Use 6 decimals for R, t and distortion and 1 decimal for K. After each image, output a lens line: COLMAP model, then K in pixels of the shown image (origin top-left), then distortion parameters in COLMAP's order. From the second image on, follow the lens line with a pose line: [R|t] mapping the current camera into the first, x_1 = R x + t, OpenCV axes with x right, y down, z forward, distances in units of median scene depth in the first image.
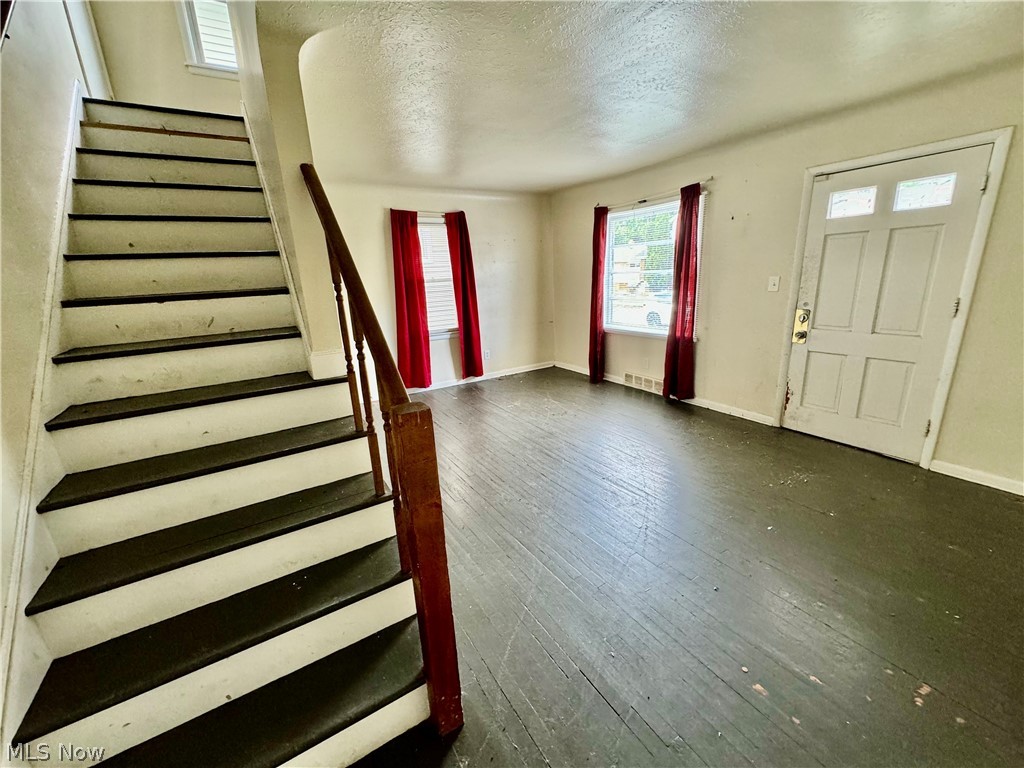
lens RADIAL K [[413.8, 0, 509.1], [0, 413.8, 382.1], [0, 0, 1]] dist [0.000811, -0.000050]
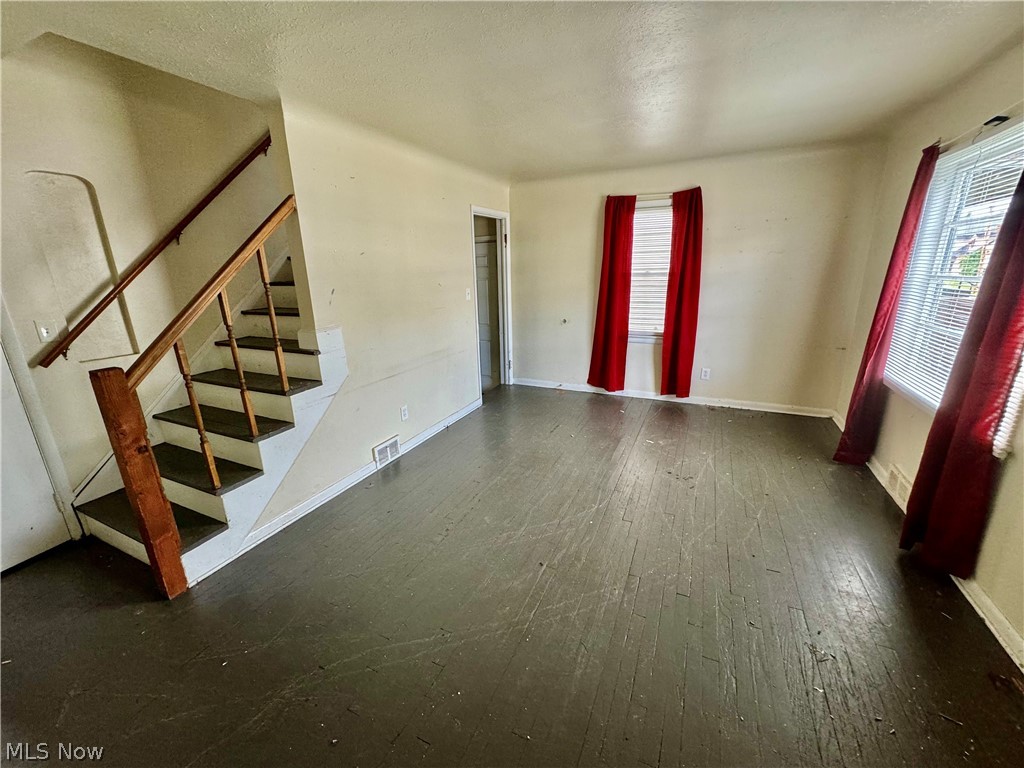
lens RADIAL K [[413.8, 0, 516.2], [0, 413.8, 380.3], [0, 0, 1]] dist [0.000811, -0.000050]
pose [[0.545998, 0.249598, -0.799742, 0.419314], [-0.218763, 0.963947, 0.151492, -0.105648], [0.808721, 0.092239, 0.580915, 0.305106]]
